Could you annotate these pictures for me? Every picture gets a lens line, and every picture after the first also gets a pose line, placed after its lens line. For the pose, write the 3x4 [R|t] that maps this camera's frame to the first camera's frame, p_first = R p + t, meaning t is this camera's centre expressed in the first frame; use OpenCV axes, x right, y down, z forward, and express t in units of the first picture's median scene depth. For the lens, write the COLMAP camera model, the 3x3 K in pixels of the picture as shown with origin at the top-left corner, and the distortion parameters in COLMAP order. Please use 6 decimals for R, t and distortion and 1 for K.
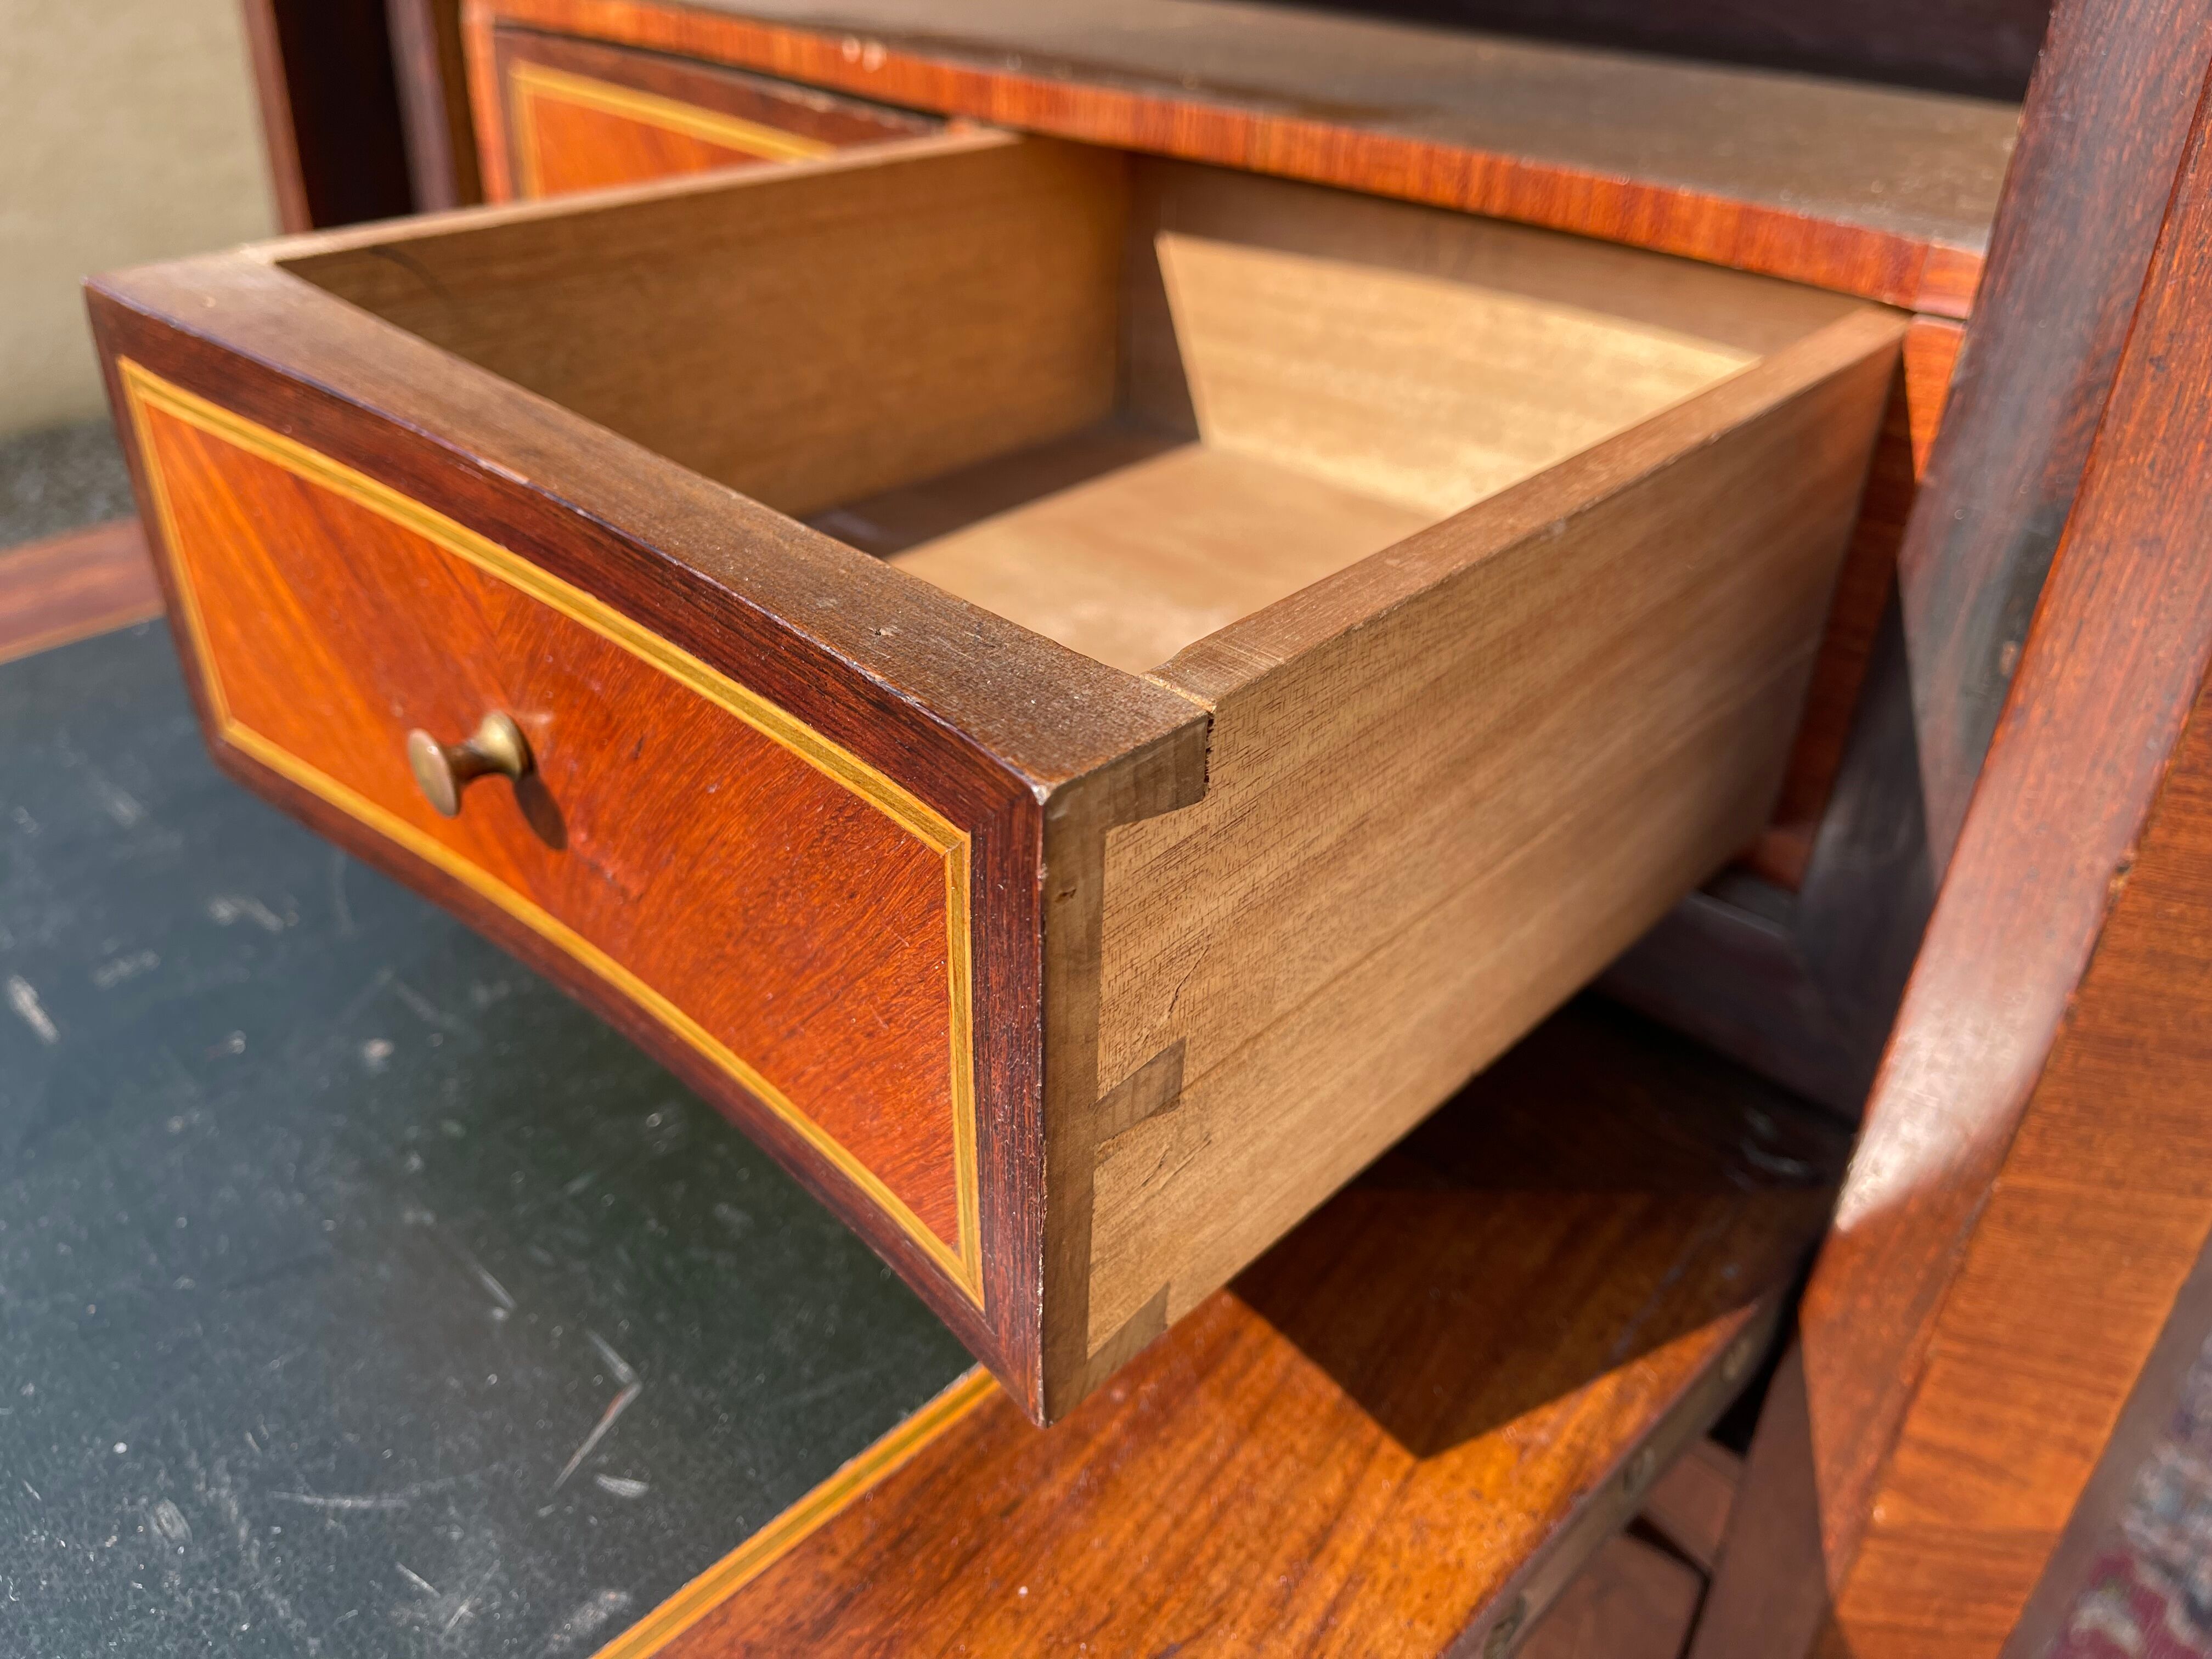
lens RADIAL K [[1759.7, 0, 1107.8], [0, 1759.7, 830.2], [0, 0, 1]] dist [0.004508, 0.000298]
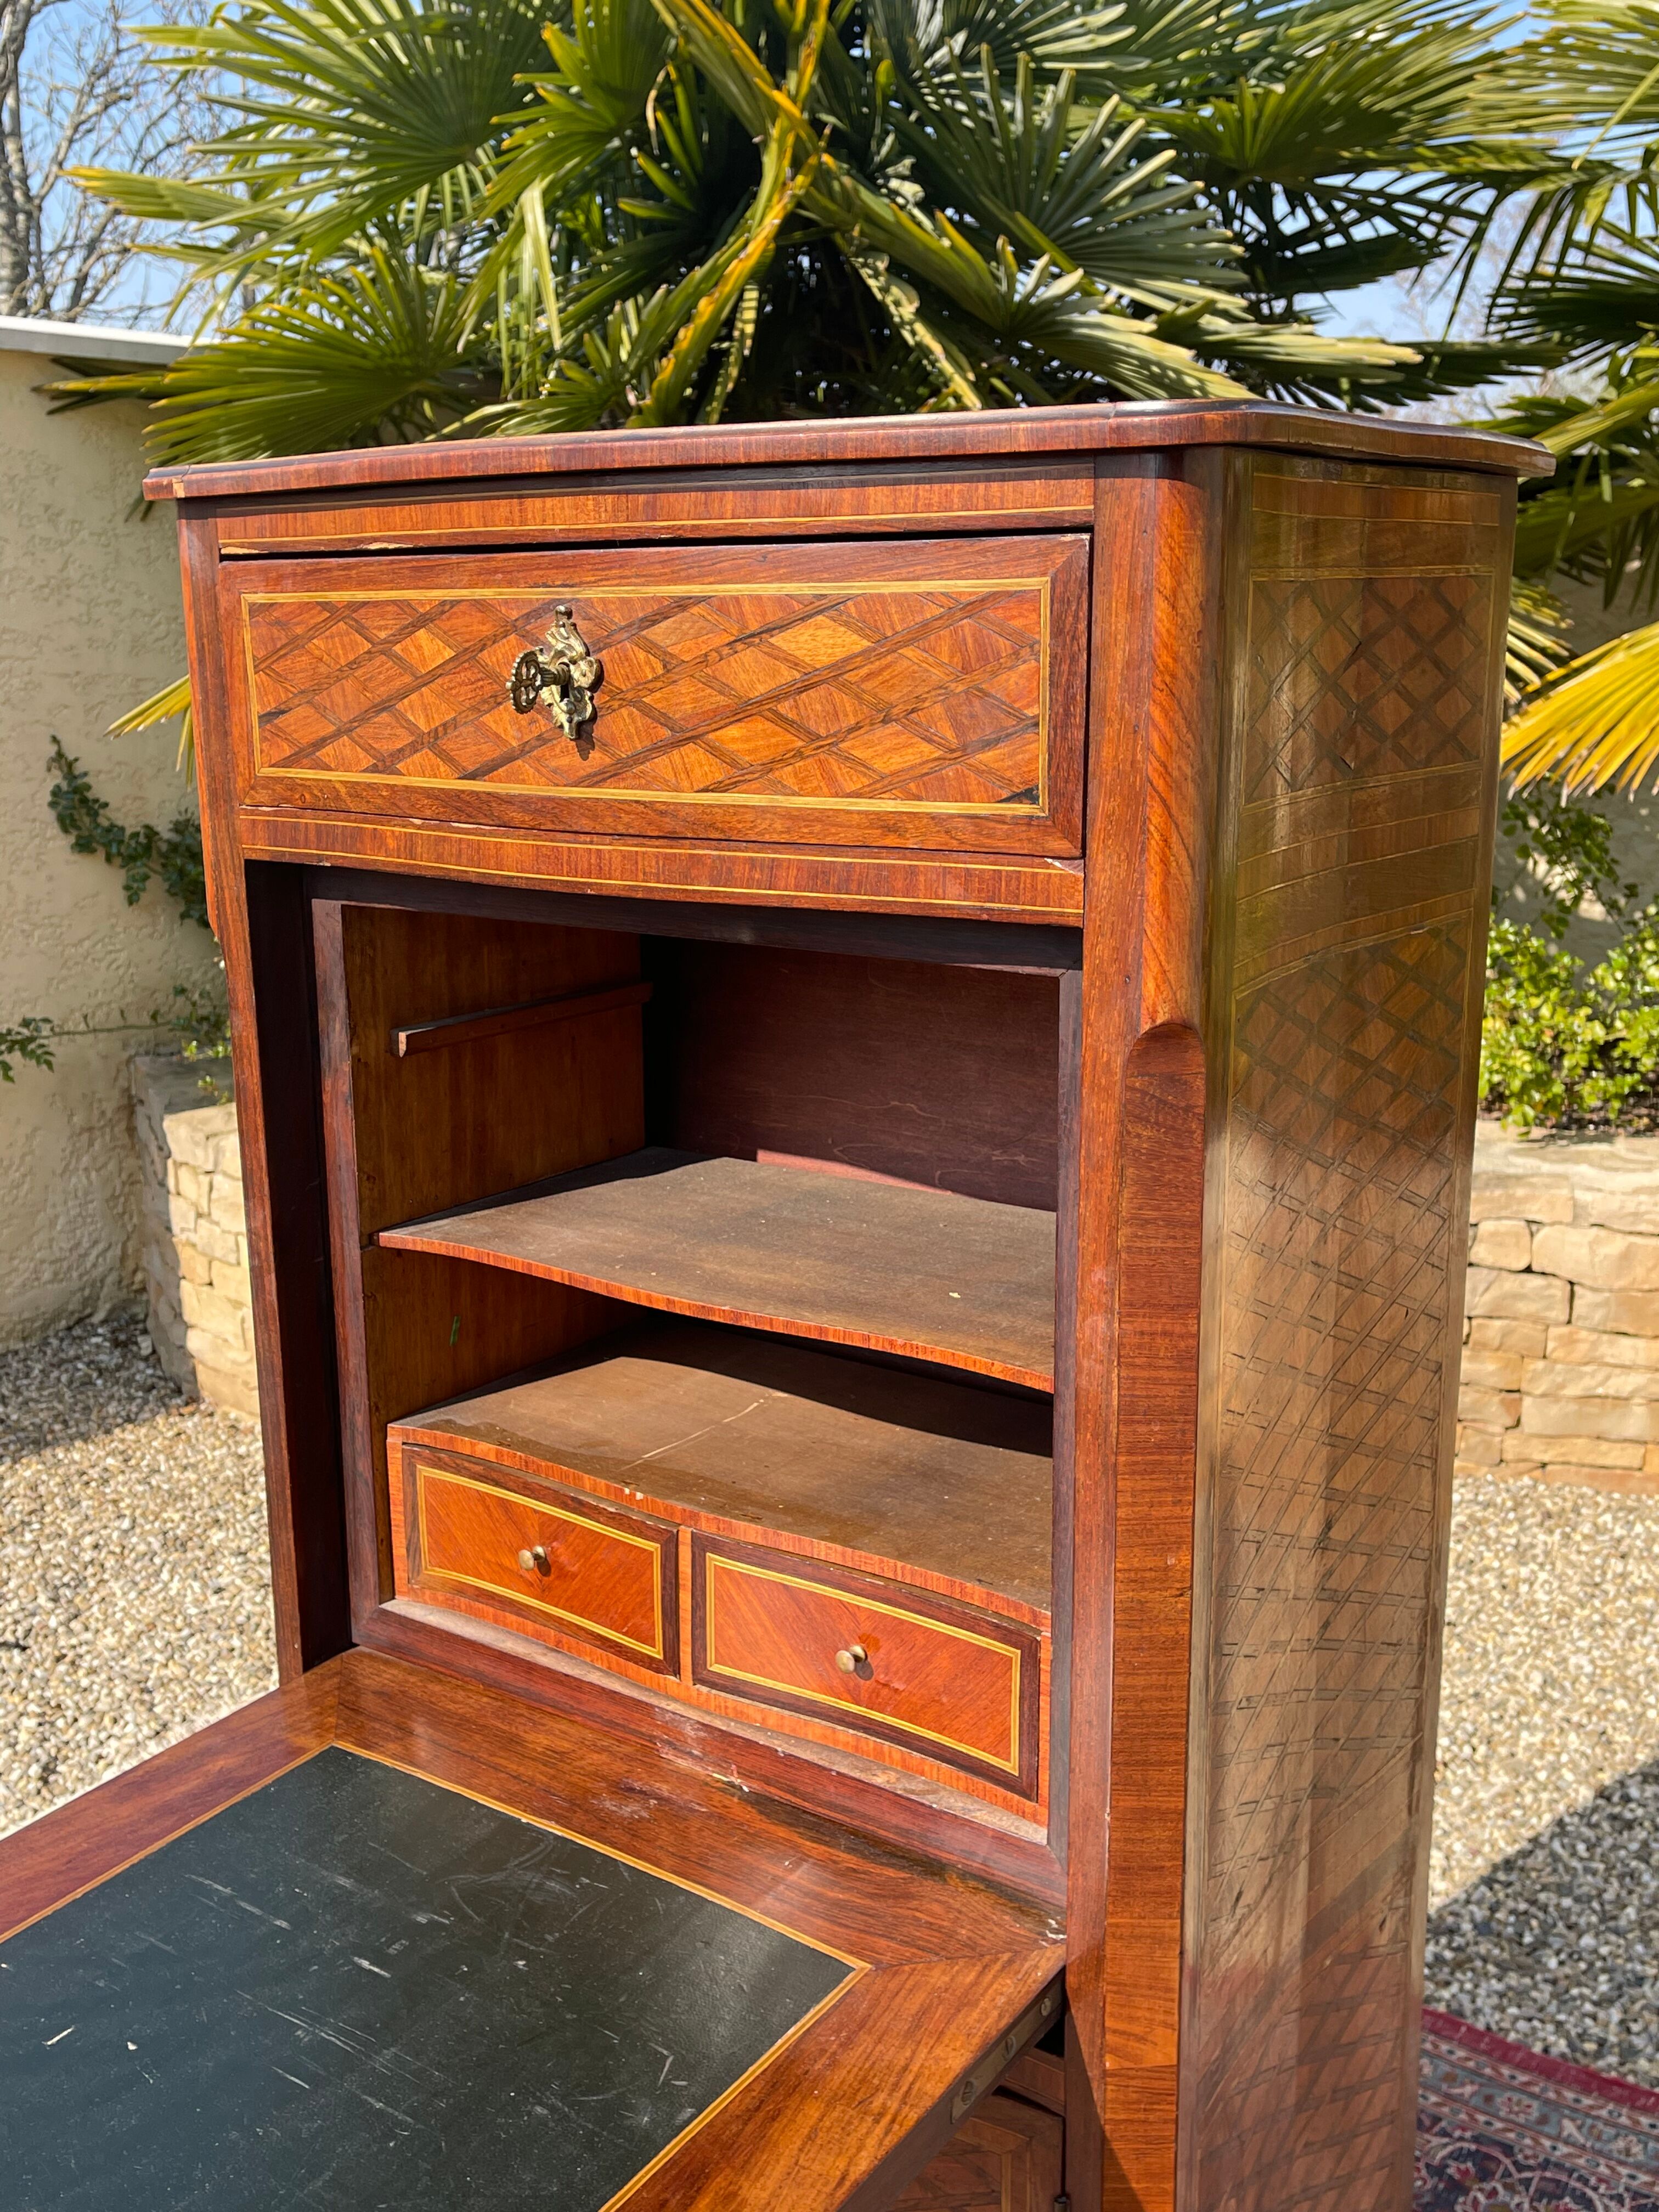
lens RADIAL K [[2194.5, 0, 817.6], [0, 2194.5, 1107.2], [0, 0, 1]] dist [0.042984, 0.000000]
pose [[0.986427, -0.075822, 0.145649, -0.404775], [0.116652, 0.947849, -0.296606, -0.055829], [-0.115563, 0.309570, 0.943828, -2.728466]]
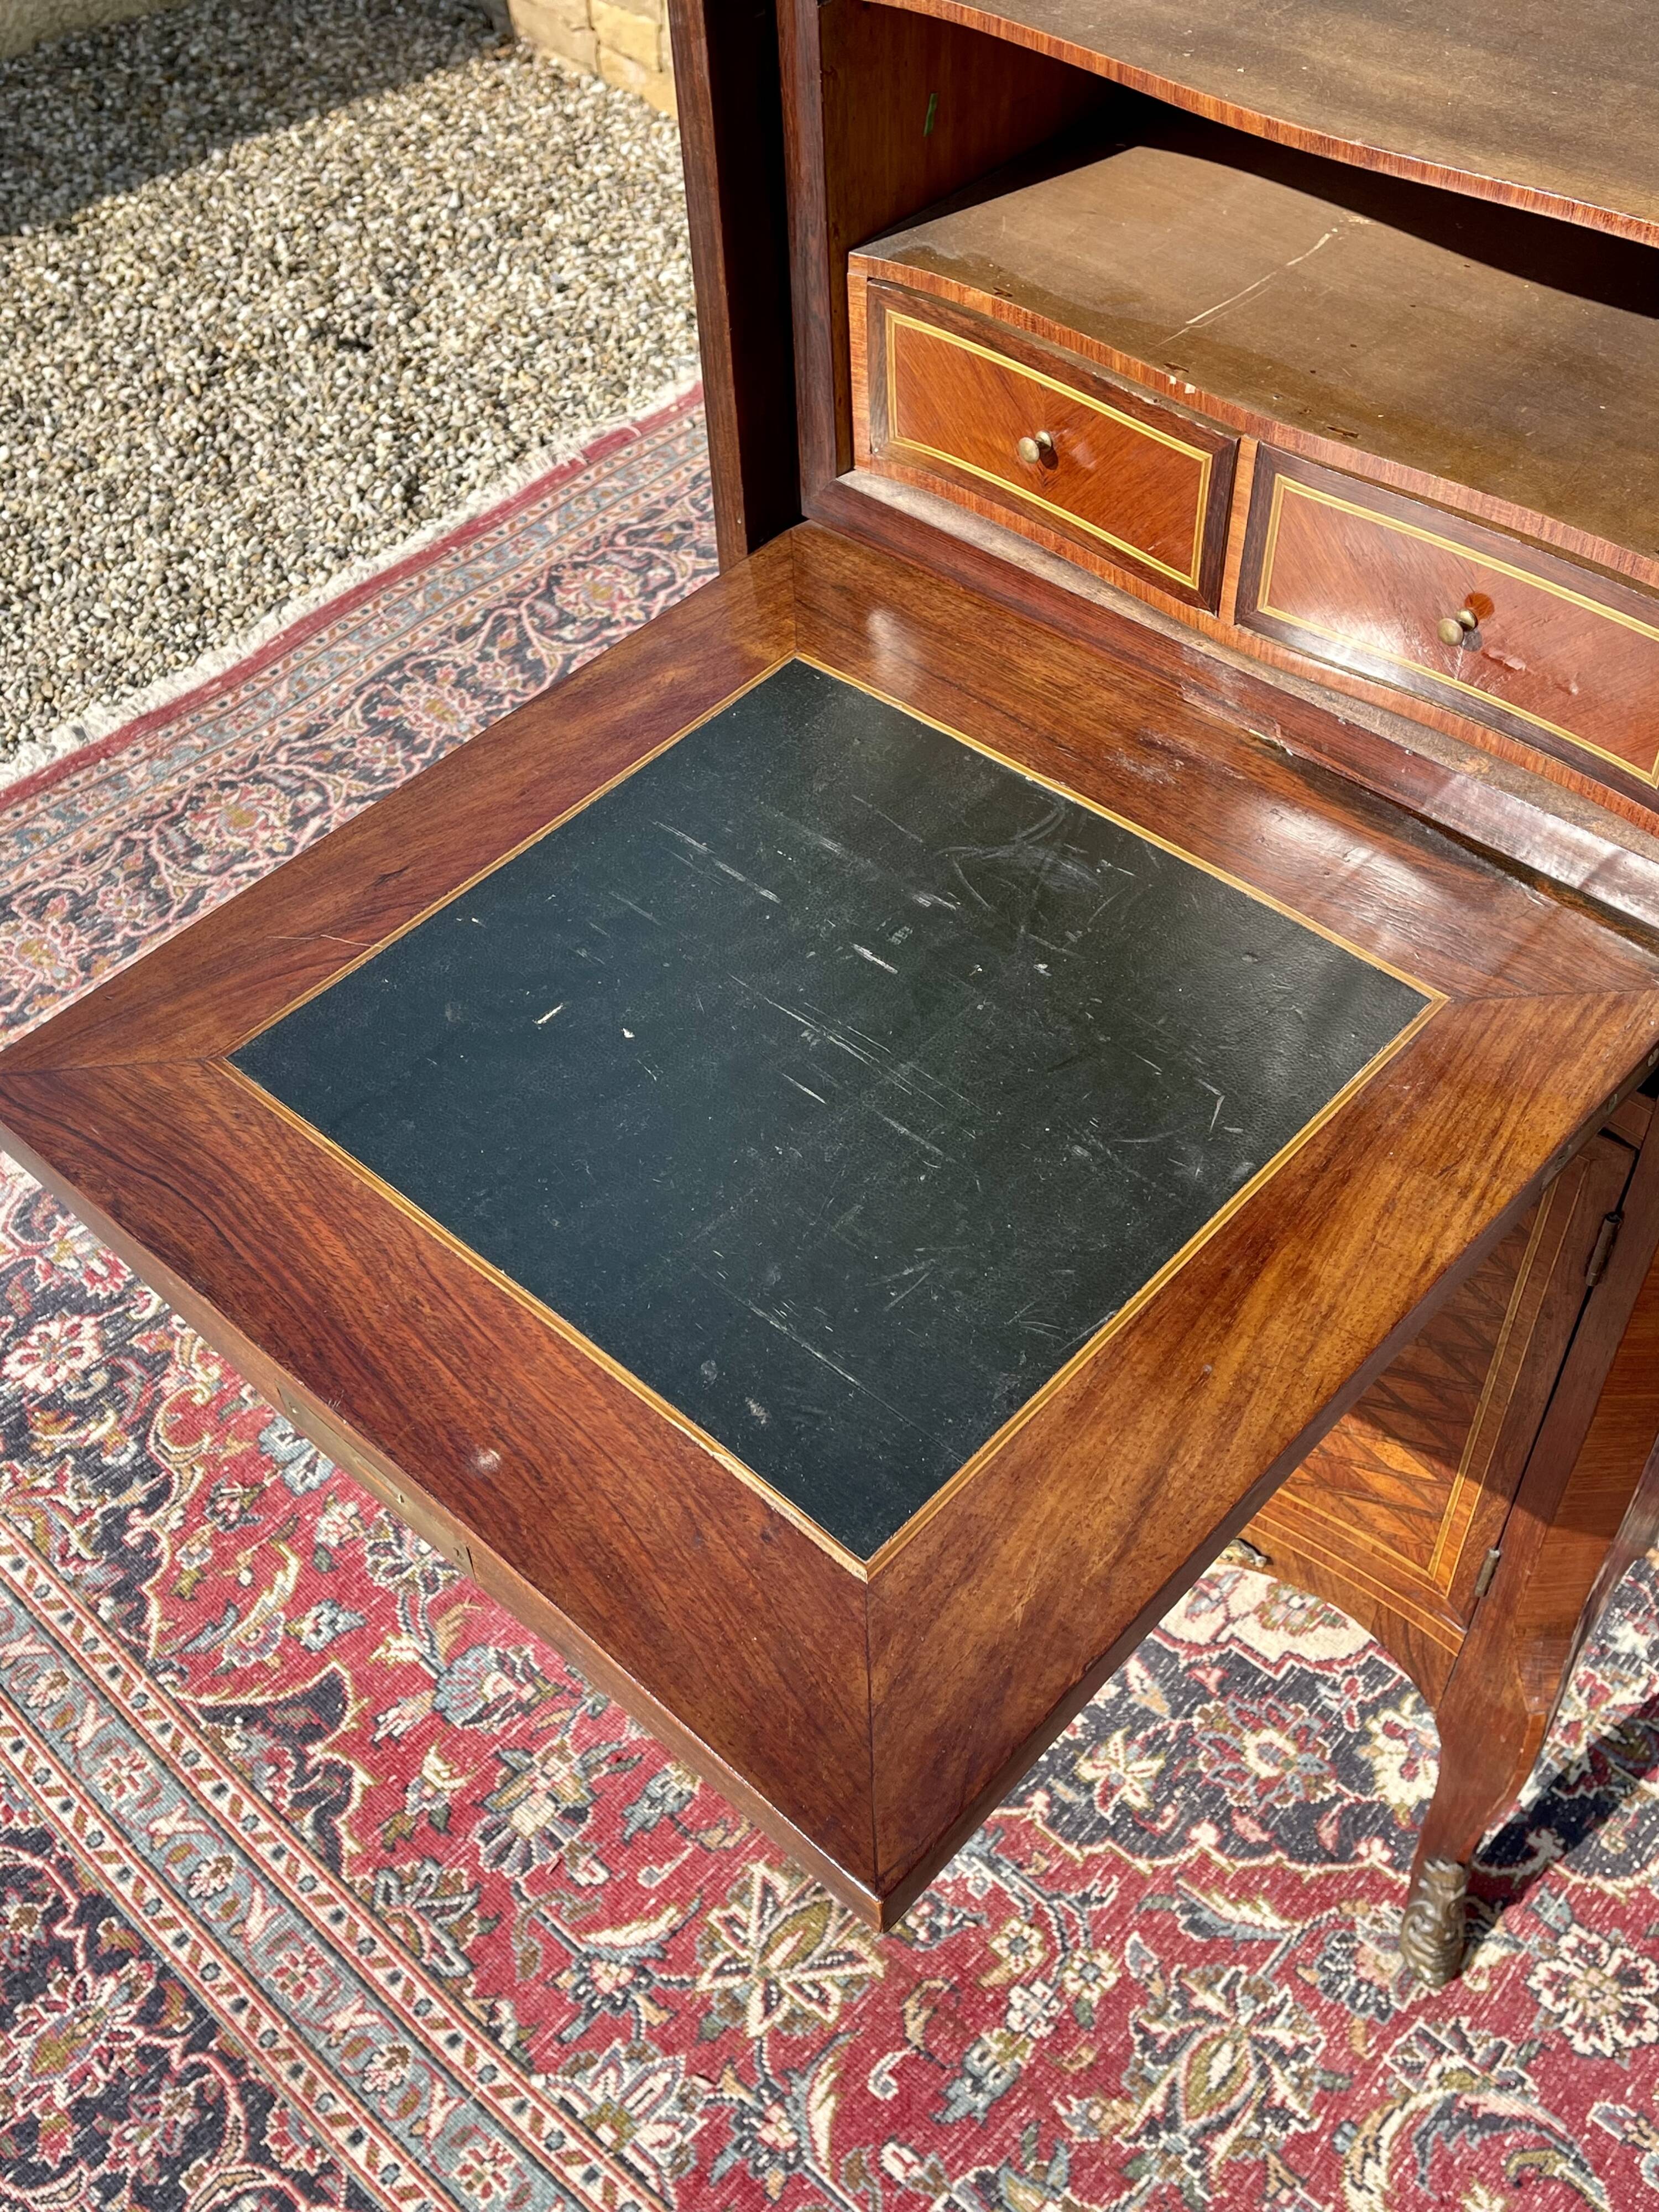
lens RADIAL K [[2194.5, 0, 841.7], [0, 2194.5, 1119.3], [0, 0, 1]] dist [0.042984, 0.000000]
pose [[0.997408, -0.067923, -0.023765, -0.688022], [0.071886, 0.955498, 0.286104, -0.567079], [0.003274, -0.287071, 0.957904, -1.936212]]
